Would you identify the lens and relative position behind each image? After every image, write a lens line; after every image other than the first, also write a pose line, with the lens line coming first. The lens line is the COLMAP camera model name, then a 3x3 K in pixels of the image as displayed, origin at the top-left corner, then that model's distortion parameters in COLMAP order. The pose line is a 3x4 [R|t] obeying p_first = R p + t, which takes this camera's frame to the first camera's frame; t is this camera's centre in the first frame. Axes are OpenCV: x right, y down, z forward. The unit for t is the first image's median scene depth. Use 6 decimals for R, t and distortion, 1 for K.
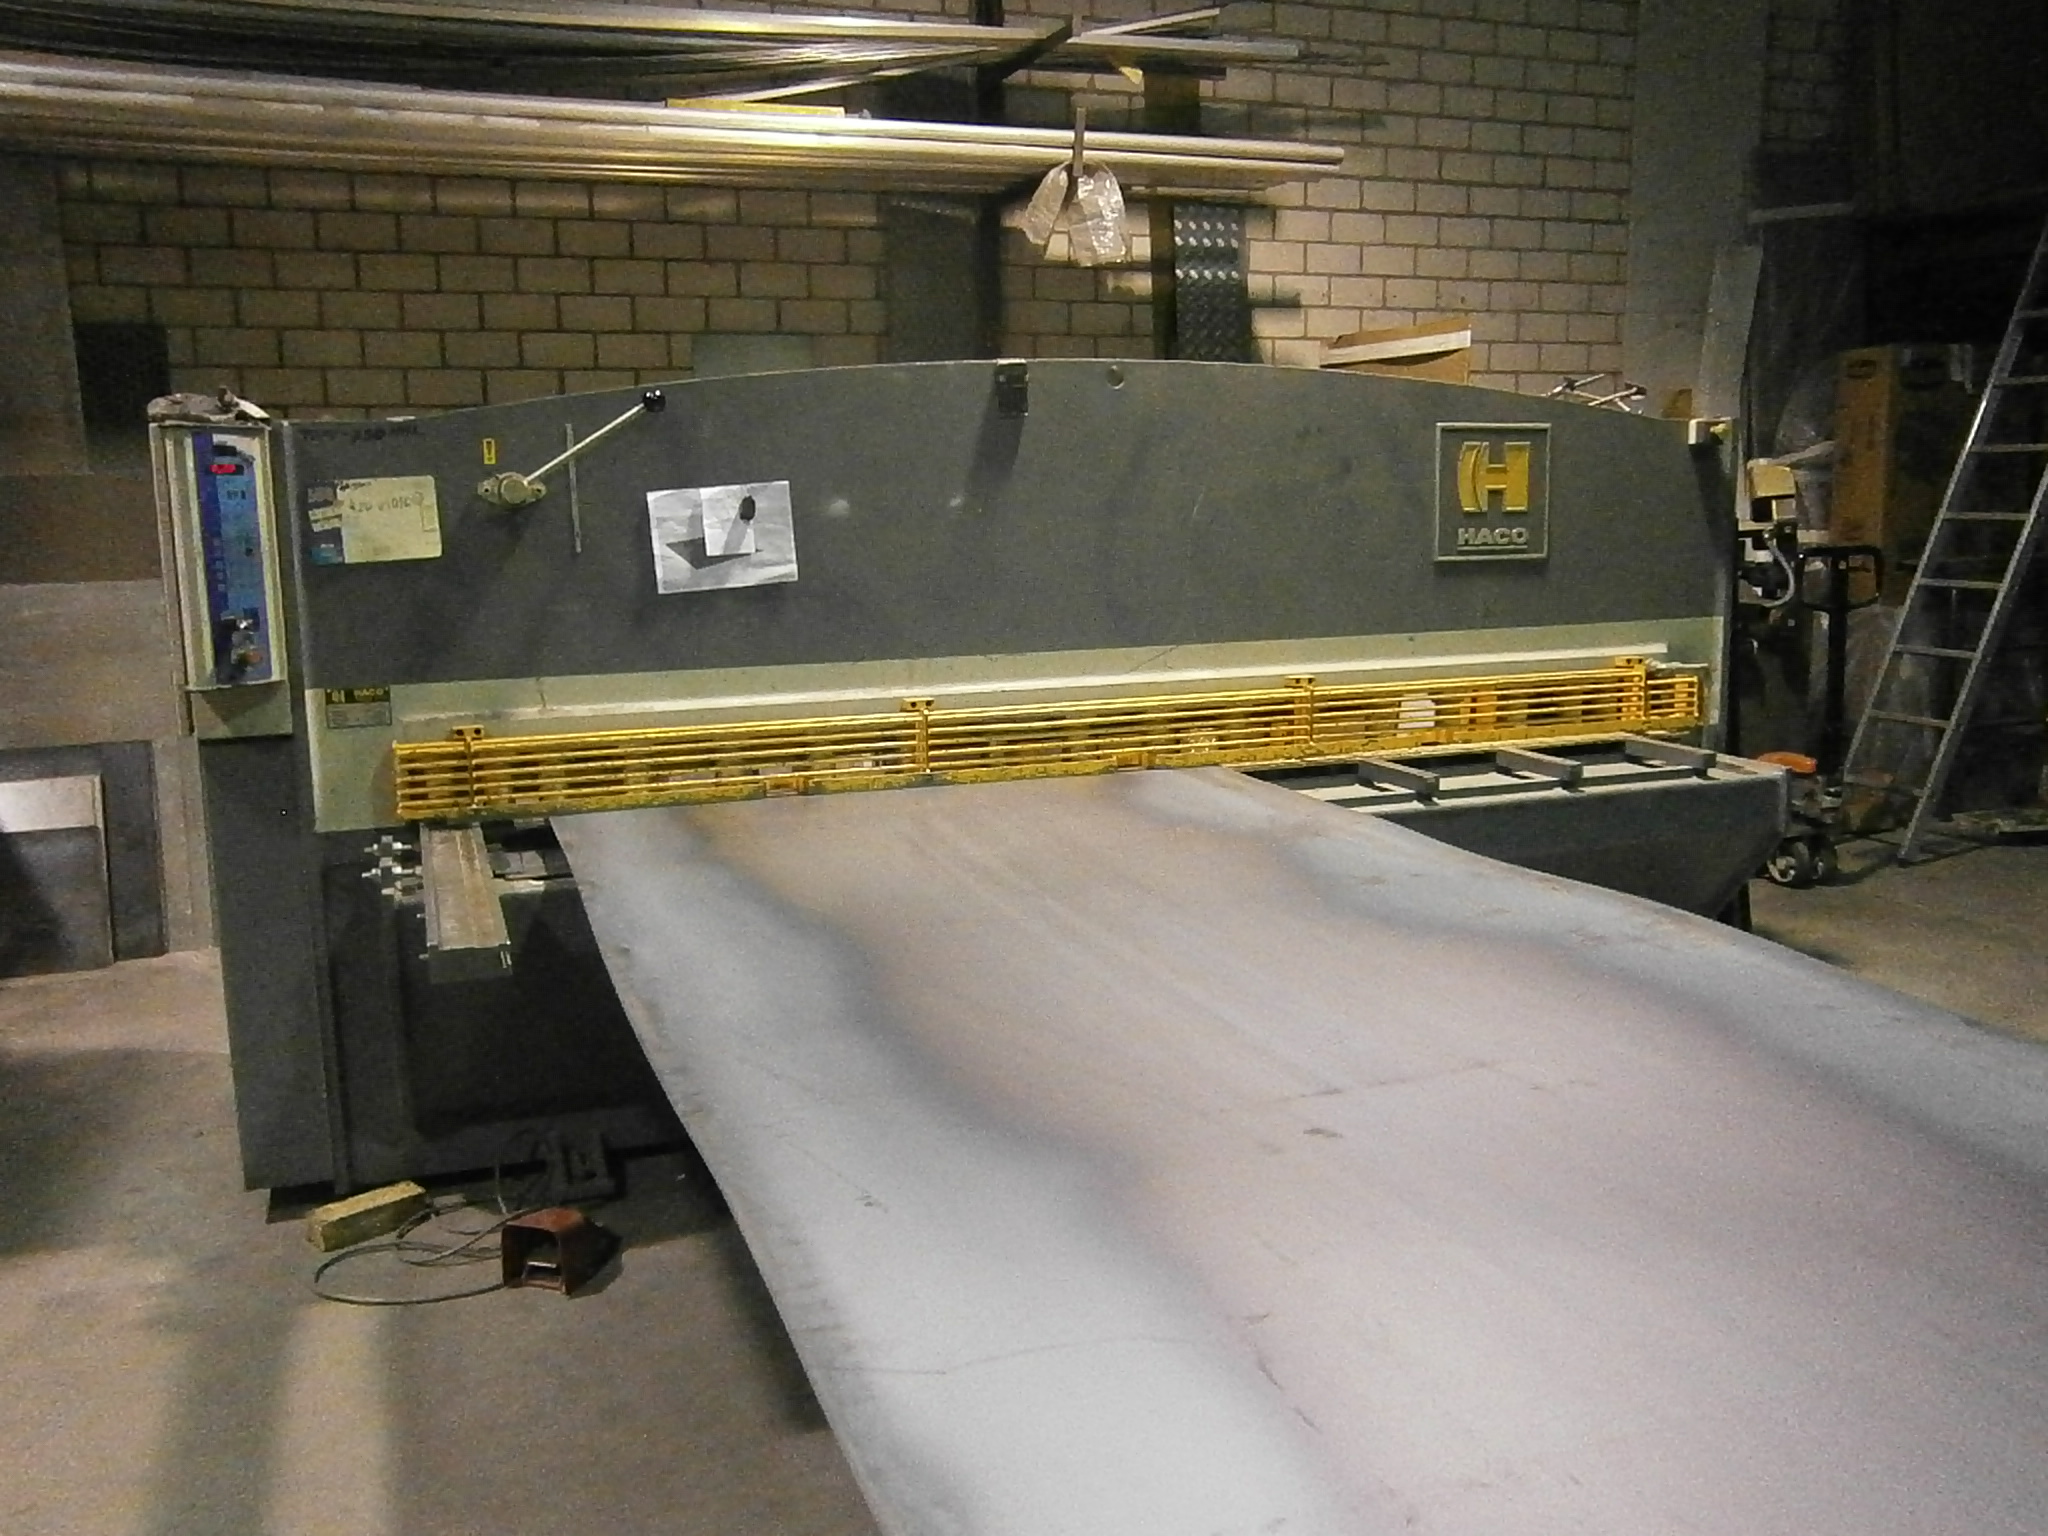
lens RADIAL K [[1700.0, 0, 1025.8], [0, 1700.0, 764.8], [0, 0, 1]] dist [0.009238, 0.033994]
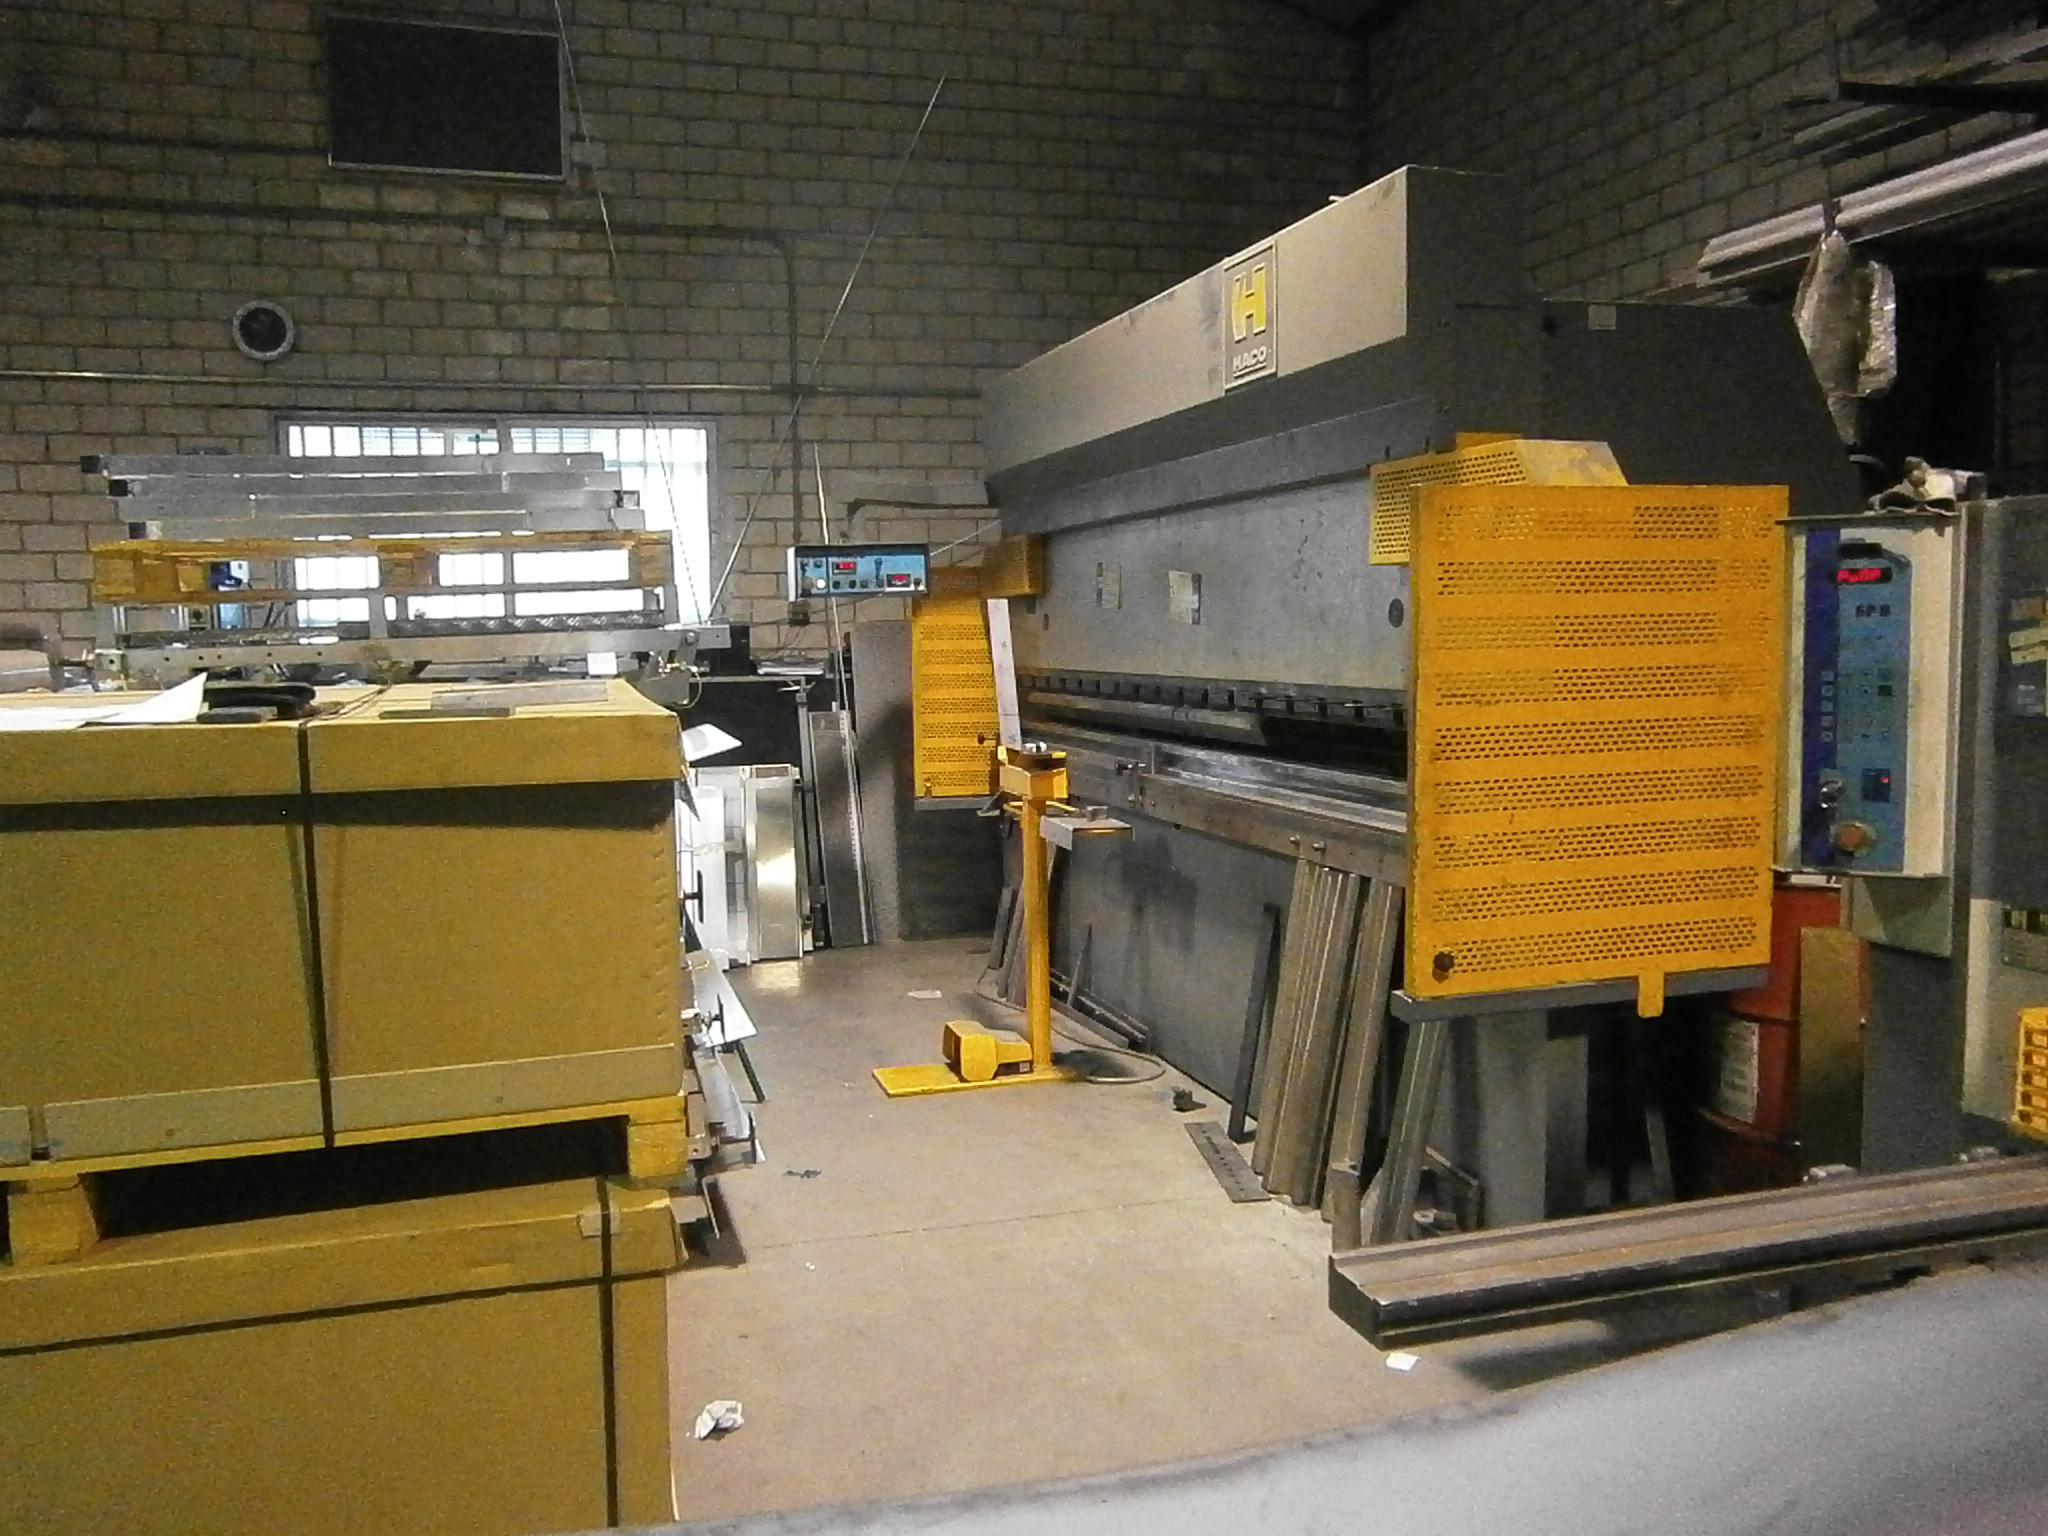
lens RADIAL K [[1700.0, 0, 1024.3], [0, 1700.0, 775.3], [0, 0, 1]] dist [0.009238, 0.033994]
pose [[-0.055728, 0.104651, -0.992946, 0.224626], [-0.144480, 0.983179, 0.111730, -0.097475], [0.987937, 0.149687, -0.039670, 0.563412]]
